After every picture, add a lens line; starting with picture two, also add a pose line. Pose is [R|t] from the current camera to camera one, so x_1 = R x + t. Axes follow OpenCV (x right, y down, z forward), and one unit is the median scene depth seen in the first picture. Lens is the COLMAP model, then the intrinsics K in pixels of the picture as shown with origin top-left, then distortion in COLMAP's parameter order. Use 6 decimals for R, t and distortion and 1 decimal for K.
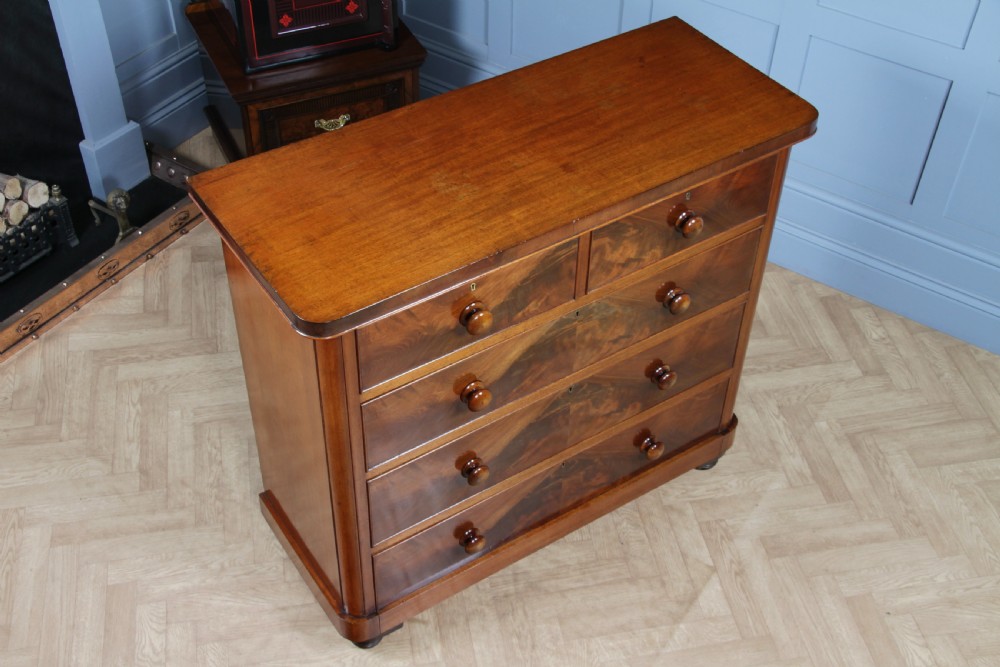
lens RADIAL K [[1220.5, 0, 500.0], [0, 1220.5, 333.5], [0, 0, 1]] dist [-0.016116, 0.203774]
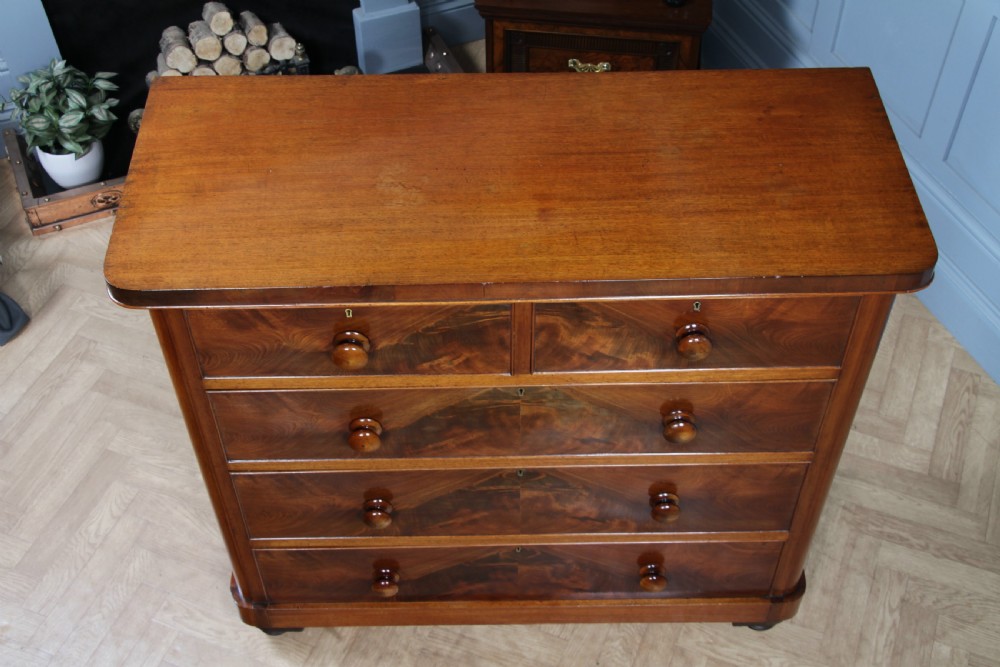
lens RADIAL K [[1220.5, 0, 500.0], [0, 1220.5, 333.5], [0, 0, 1]] dist [-0.016116, 0.203774]
pose [[0.841588, 0.382363, -0.381481, 0.260117], [-0.352213, 0.923970, 0.149086, -0.125791], [0.409482, 0.008894, 0.912275, 0.212617]]
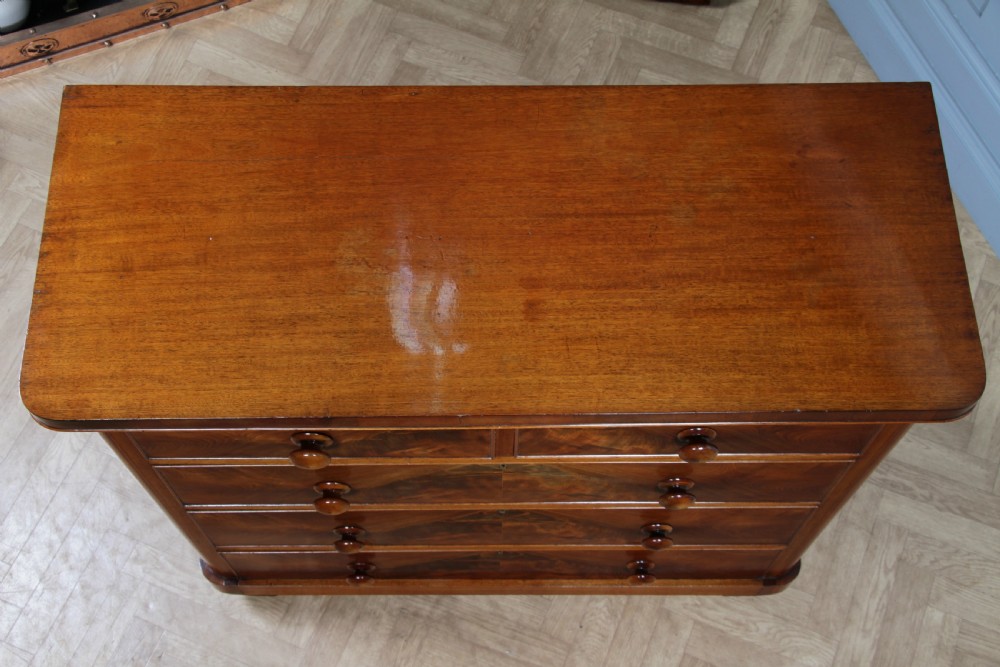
lens RADIAL K [[1245.9, 0, 500.0], [0, 1245.9, 333.5], [0, 0, 1]] dist [-0.018066, 0.234170]
pose [[0.836786, 0.487810, -0.248657, 0.157369], [-0.365226, 0.835637, 0.410268, -0.290251], [0.407920, -0.252491, 0.877411, 0.295043]]
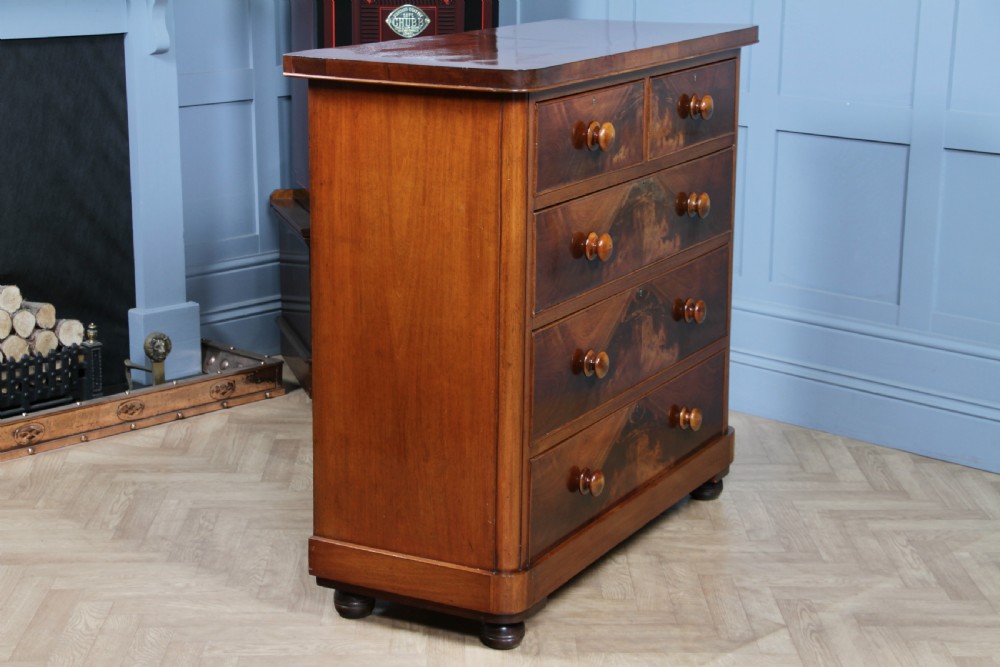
lens RADIAL K [[1894.5, 0, 500.0], [0, 1894.5, 333.5], [0, 0, 1]] dist [0.209939, 0.326556]
pose [[0.985450, 0.025598, -0.168029, 0.184468], [-0.105971, 0.865457, -0.489648, 0.612391], [0.132888, 0.500330, 0.855577, -0.165251]]
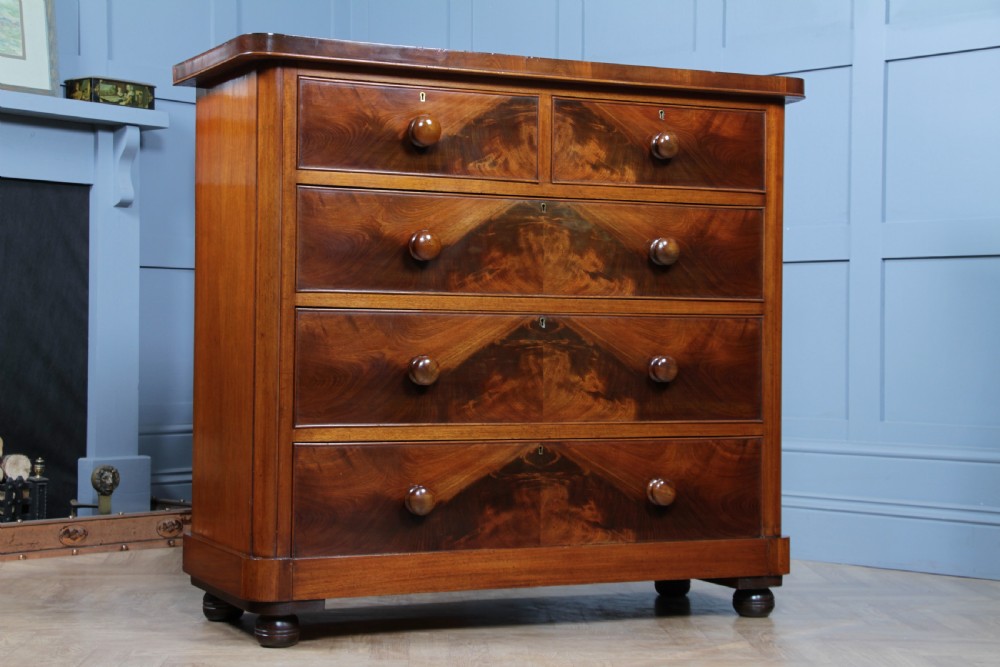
lens RADIAL K [[1801.7, 0, 500.0], [0, 1801.7, 333.5], [0, 0, 1]] dist [0.204252, 0.272883]
pose [[0.988783, -0.014698, -0.148634, 0.182832], [-0.092579, 0.720606, -0.687136, 0.788447], [0.117206, 0.693189, 0.711162, 0.049476]]
